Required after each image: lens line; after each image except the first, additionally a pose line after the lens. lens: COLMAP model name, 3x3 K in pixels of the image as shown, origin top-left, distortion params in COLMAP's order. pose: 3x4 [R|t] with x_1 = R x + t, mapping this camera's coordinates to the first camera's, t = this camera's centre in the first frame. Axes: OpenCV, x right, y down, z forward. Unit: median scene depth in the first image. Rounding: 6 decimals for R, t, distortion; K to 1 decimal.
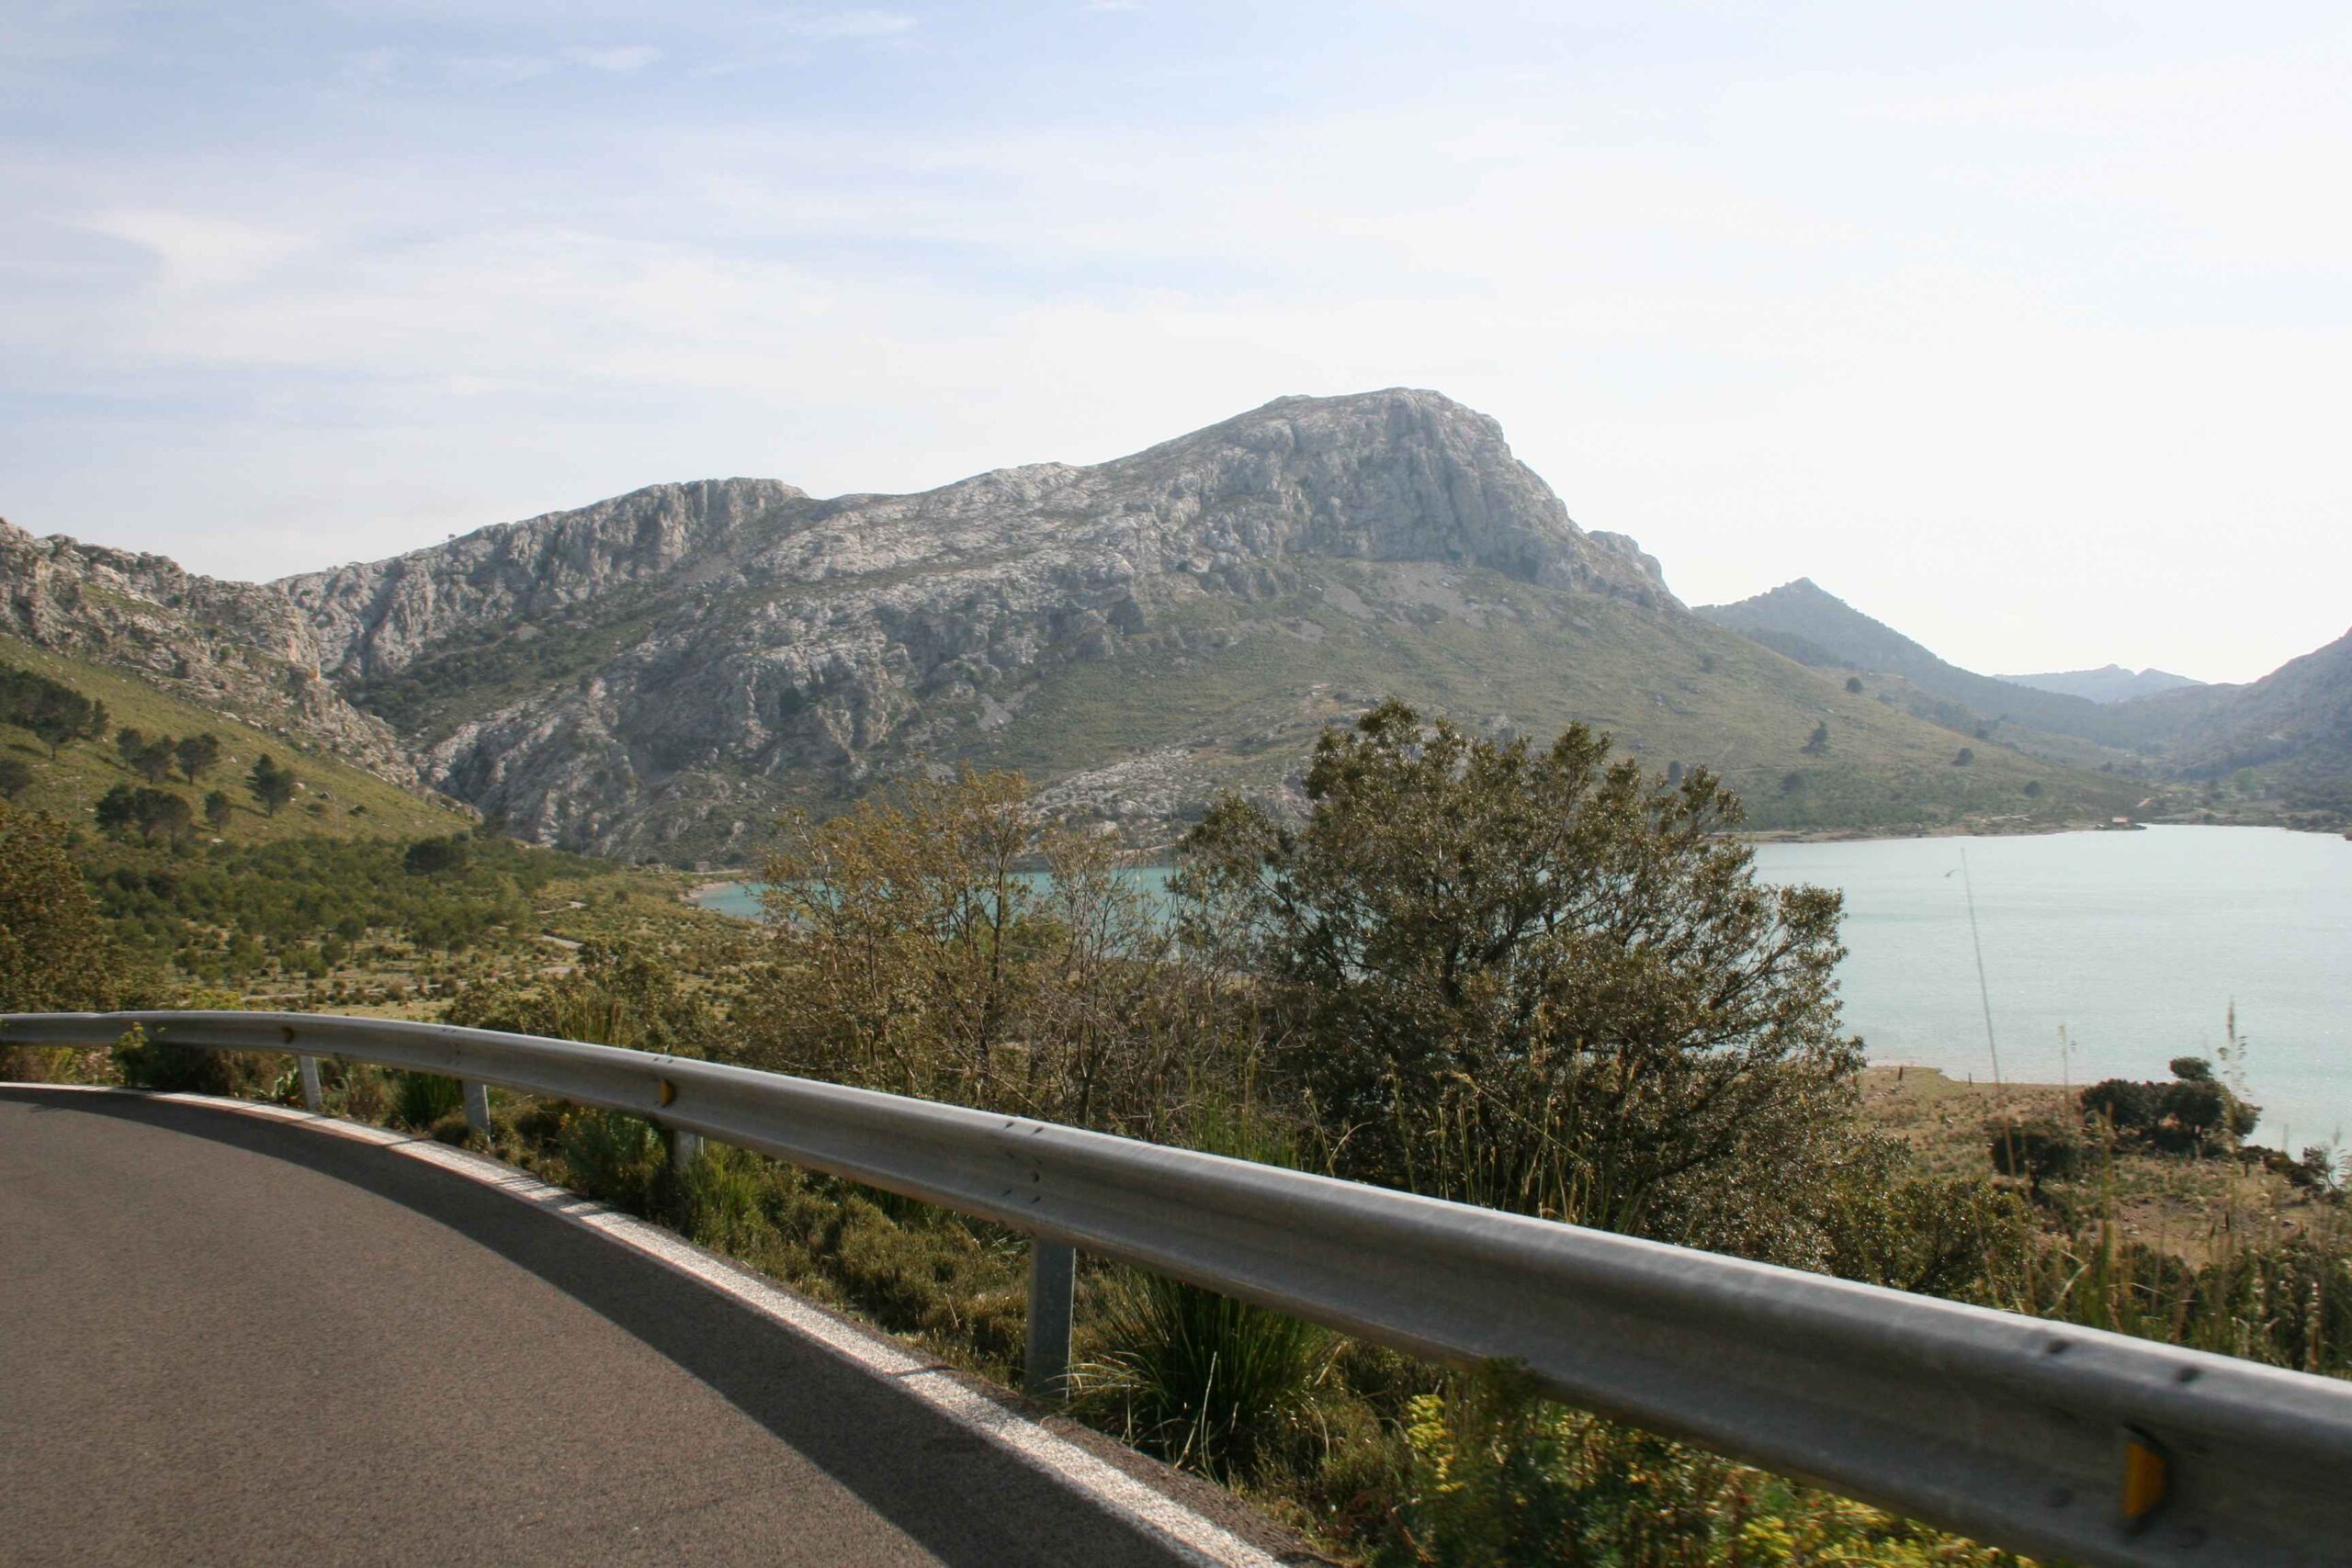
lens RADIAL K [[2377.9, 0, 1170.4], [0, 2377.9, 816.3], [0, 0, 1]] dist [-0.132845, 0.155827]
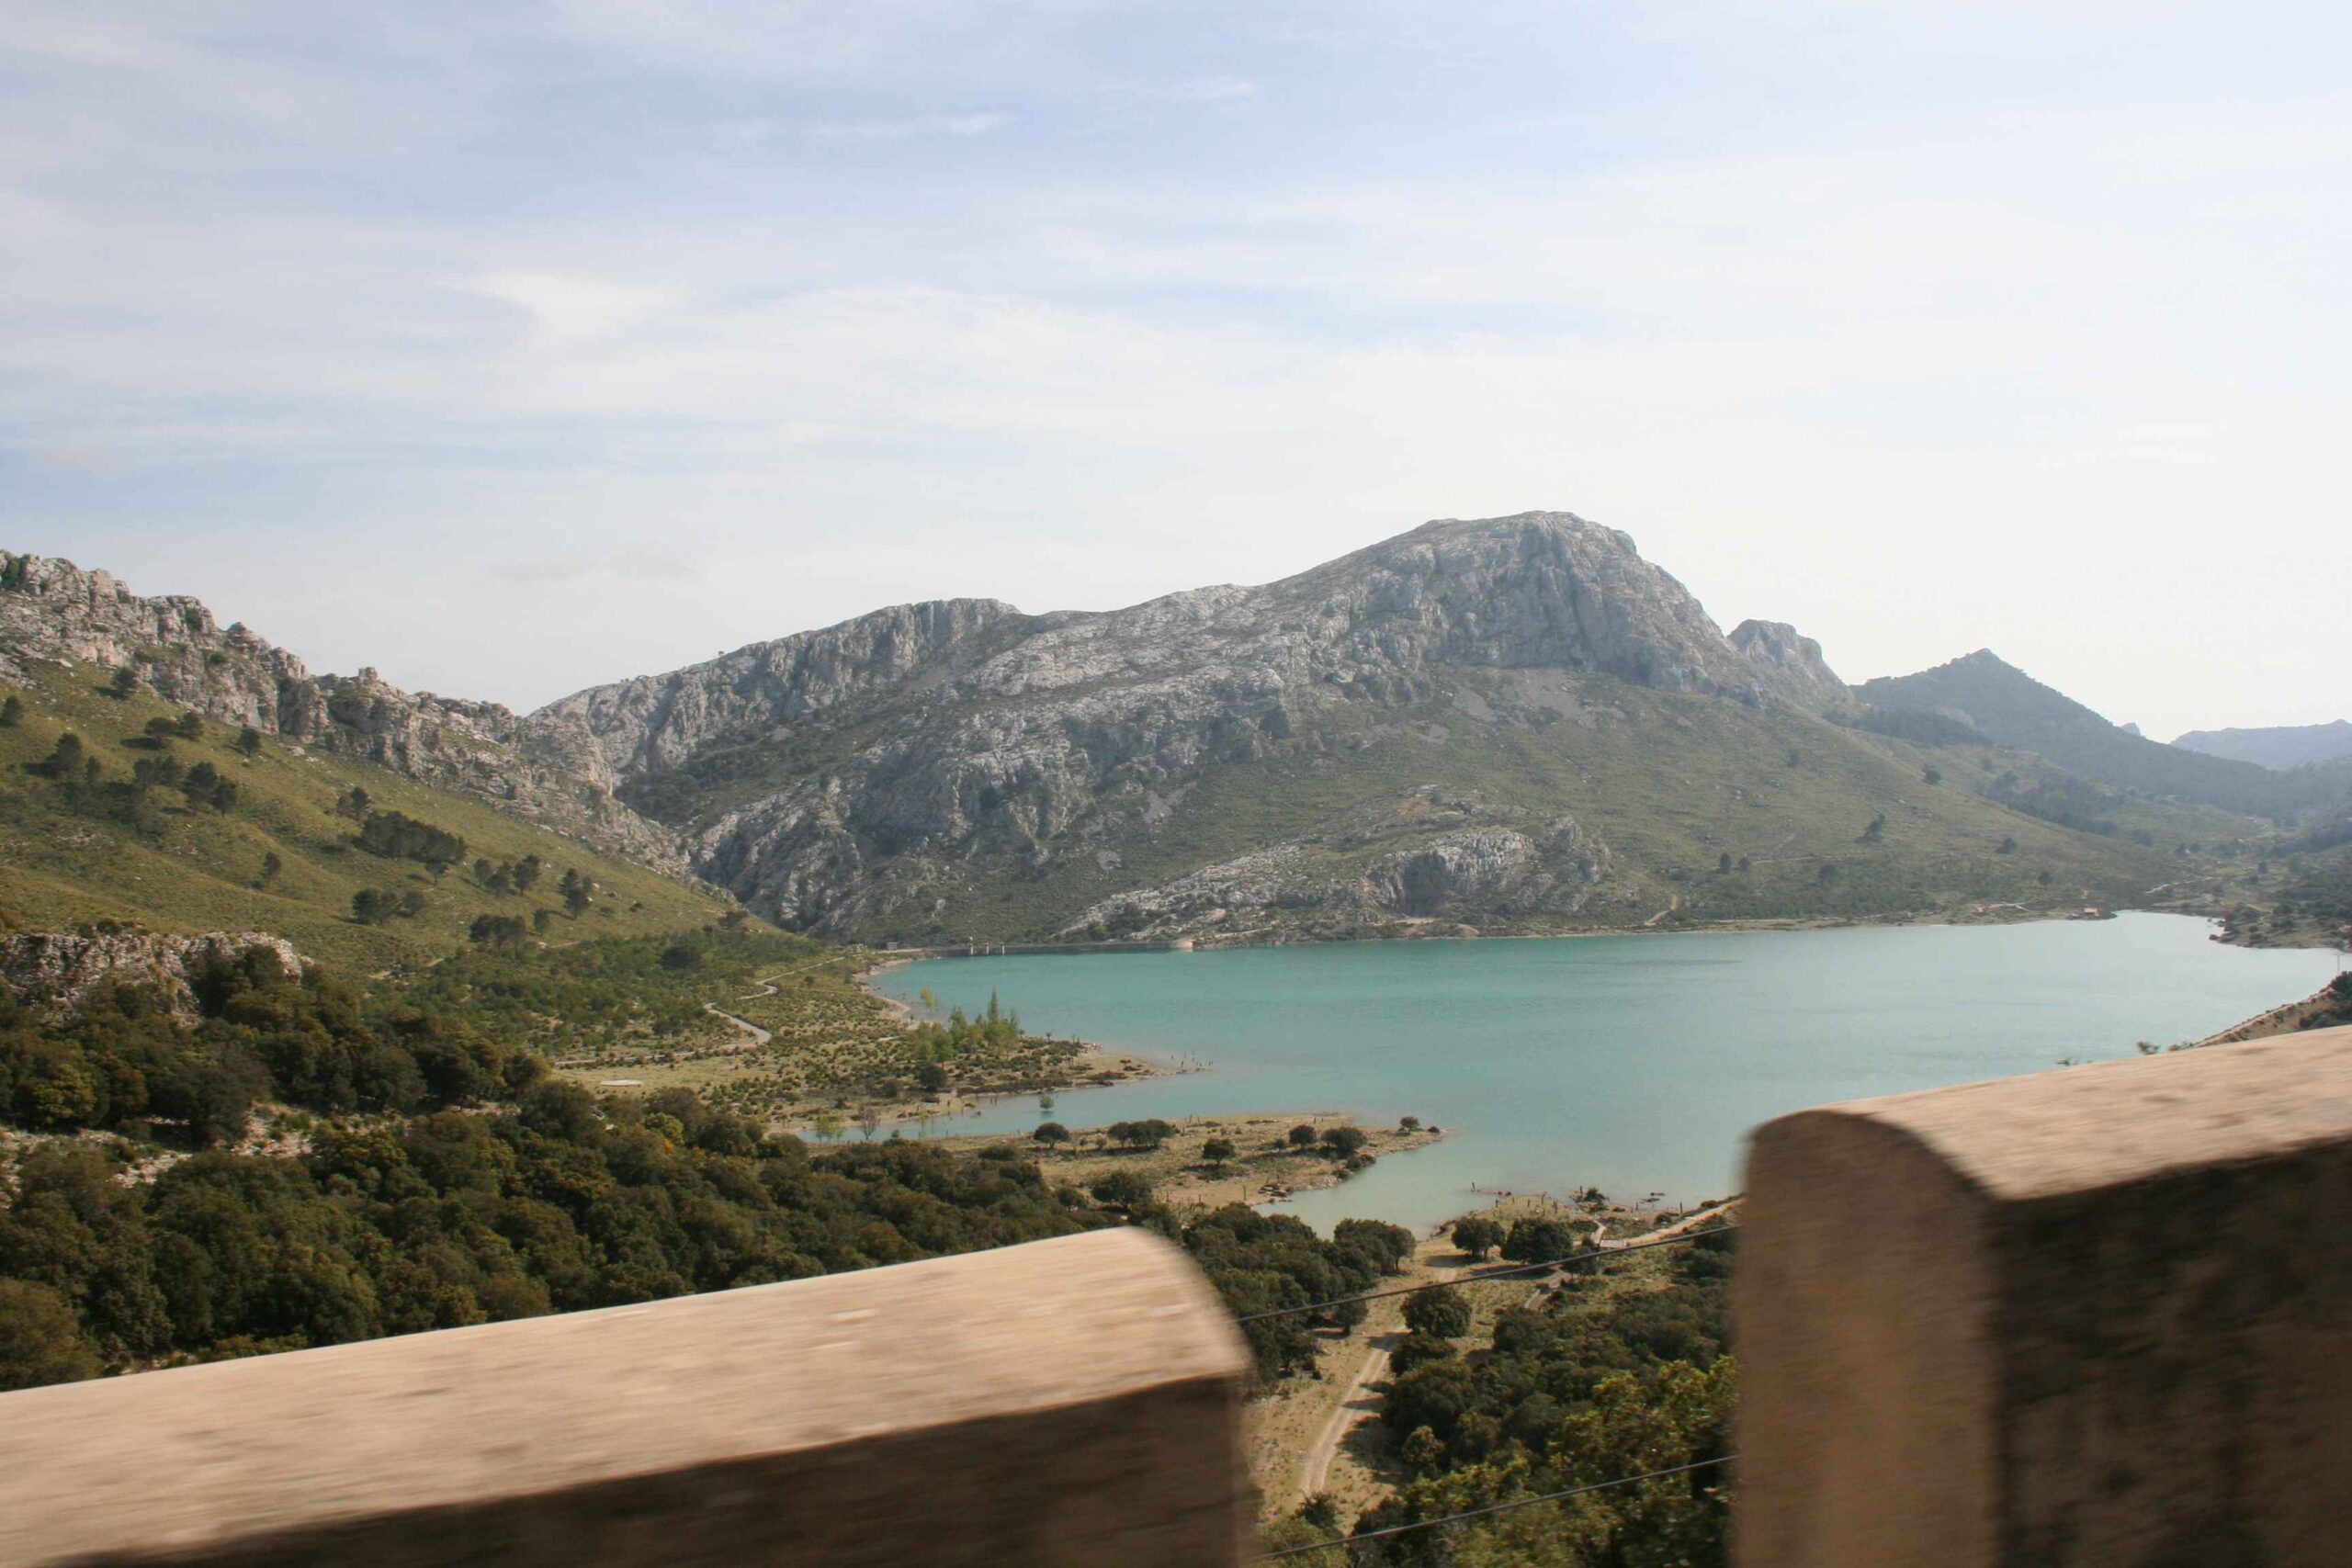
lens RADIAL K [[2437.4, 0, 1176.0], [0, 2437.4, 784.0], [0, 0, 1]] dist [-0.136932, 0.154044]
pose [[0.992565, 0.006056, -0.121566, 0.082898], [-0.008902, 0.999698, -0.022884, -0.026268], [0.121390, 0.023796, 0.992320, -0.220801]]
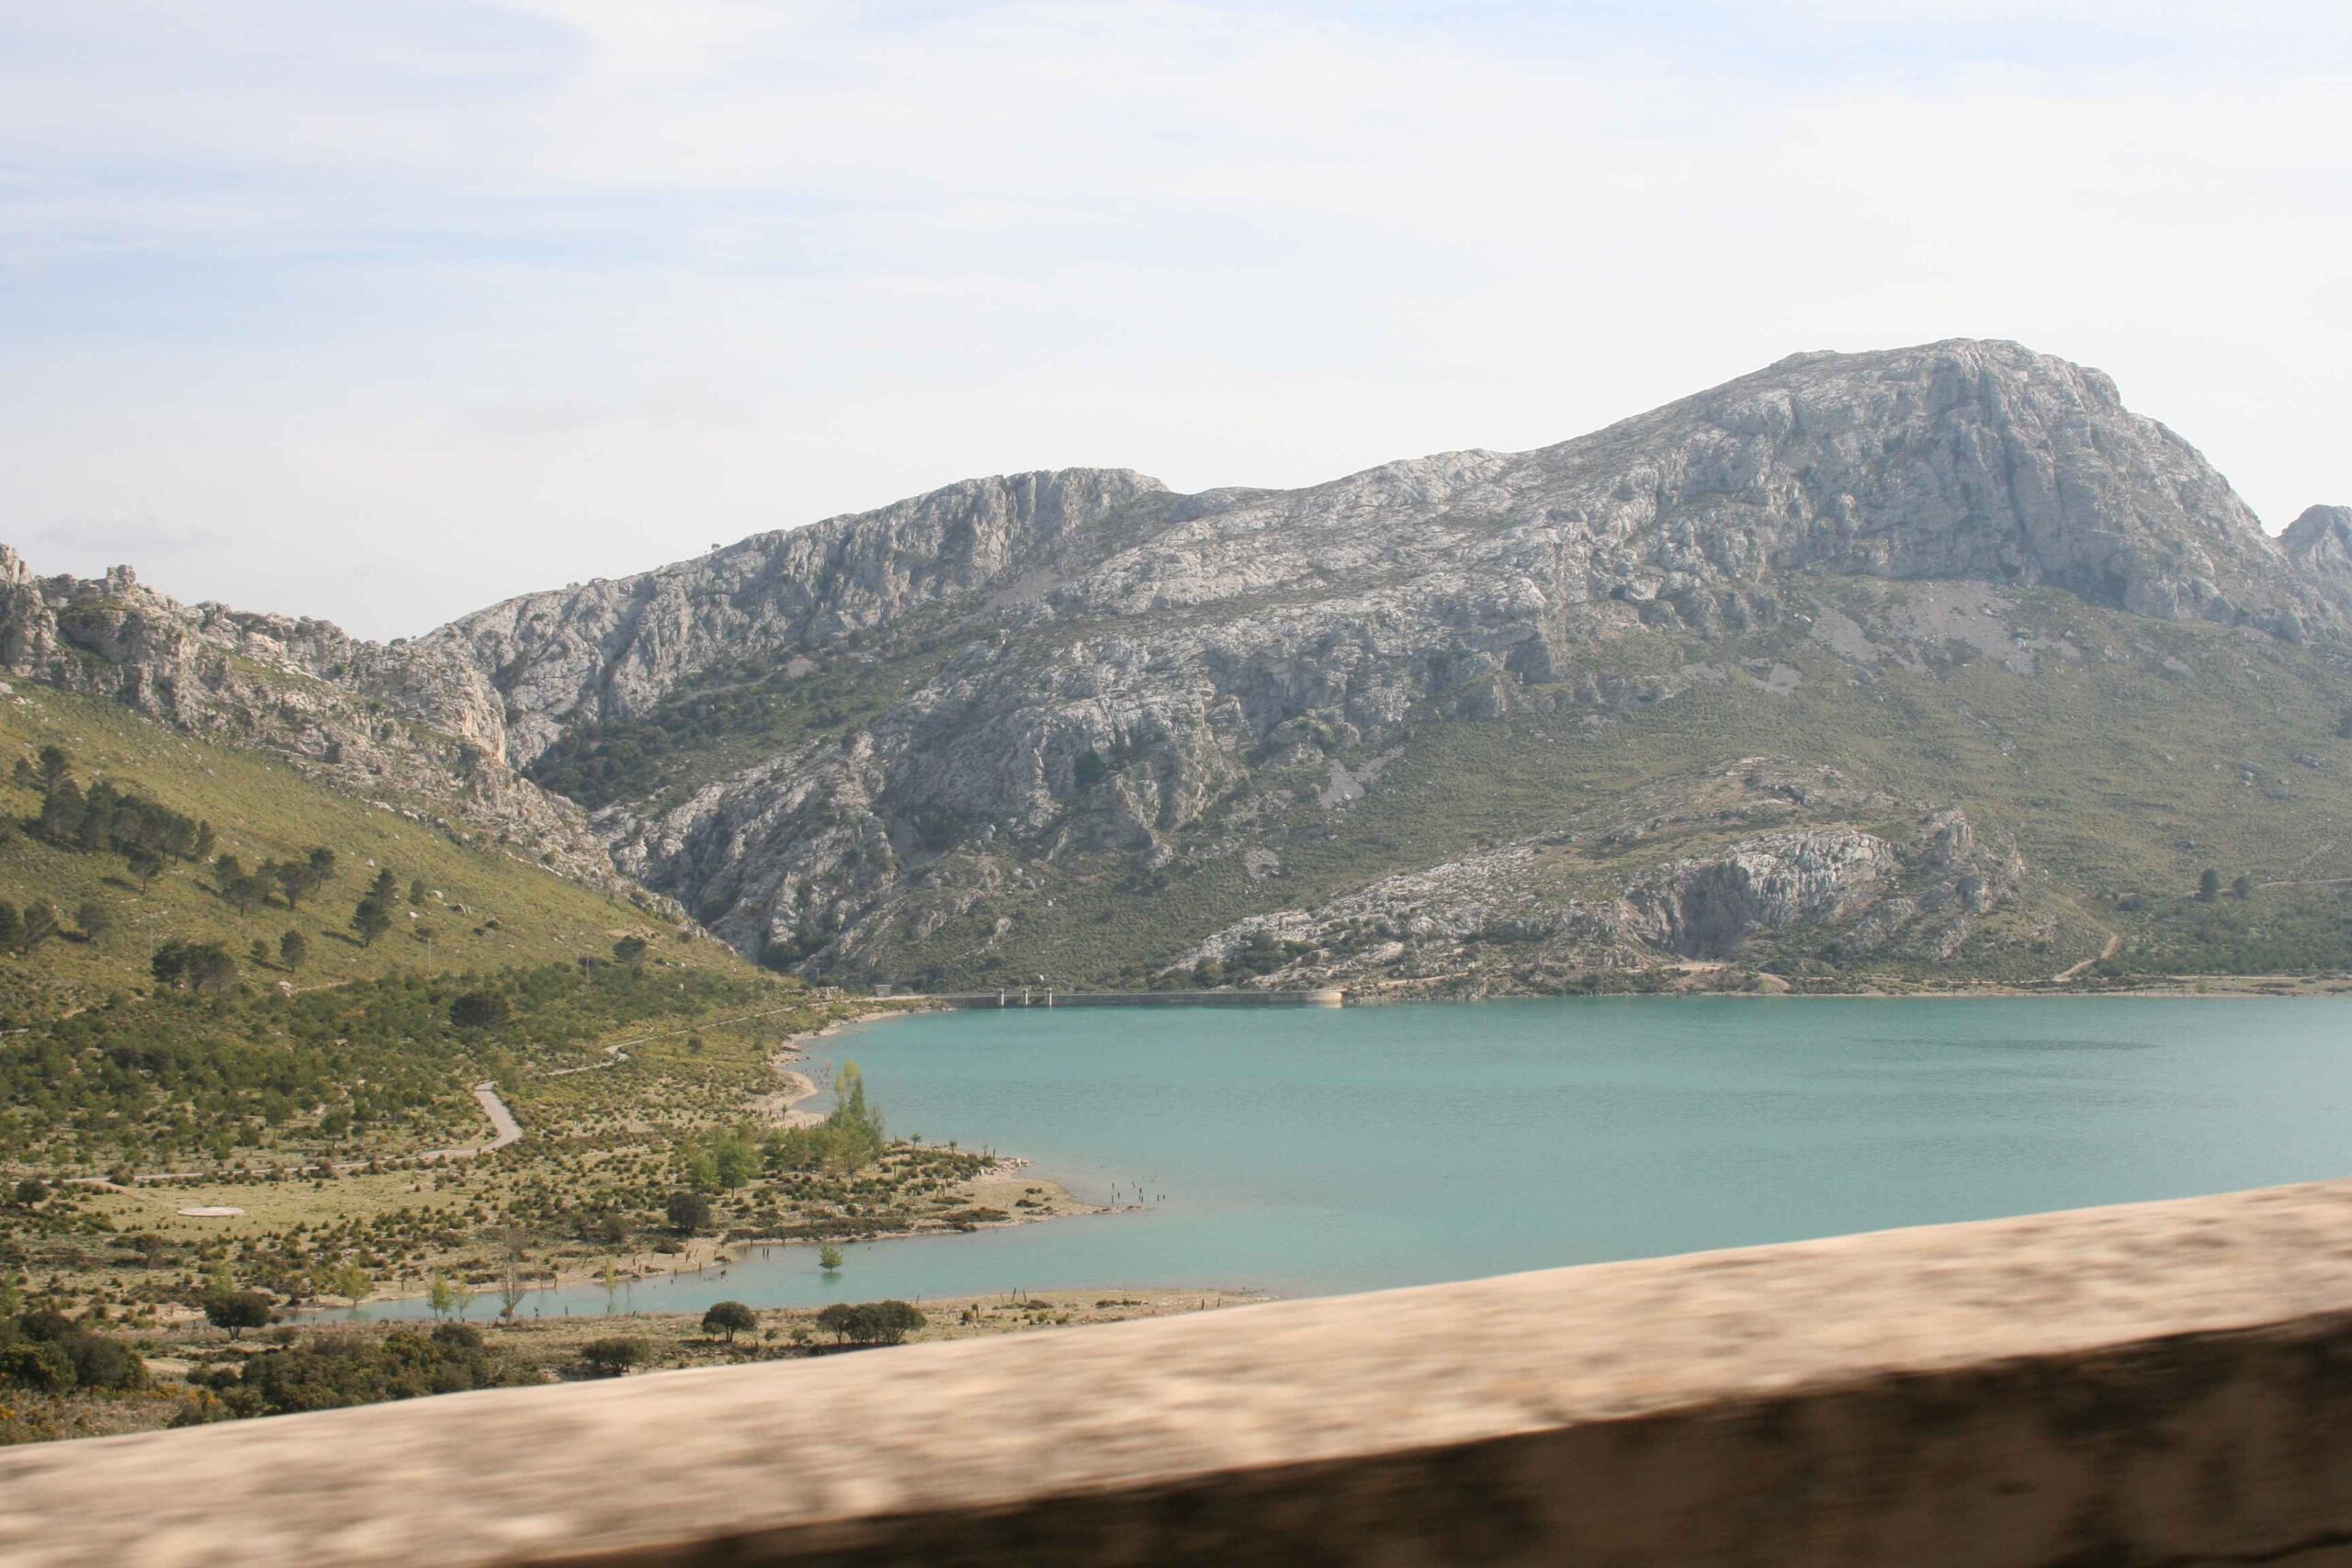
lens RADIAL K [[3583.9, 0, 1176.0], [0, 3583.9, 784.0], [0, 0, 1]] dist [-0.021198, 0.072481]
pose [[0.974376, 0.022586, -0.223787, 0.138133], [-0.024930, 0.999660, -0.007655, -0.032130], [0.223538, 0.013038, 0.974608, -0.189746]]
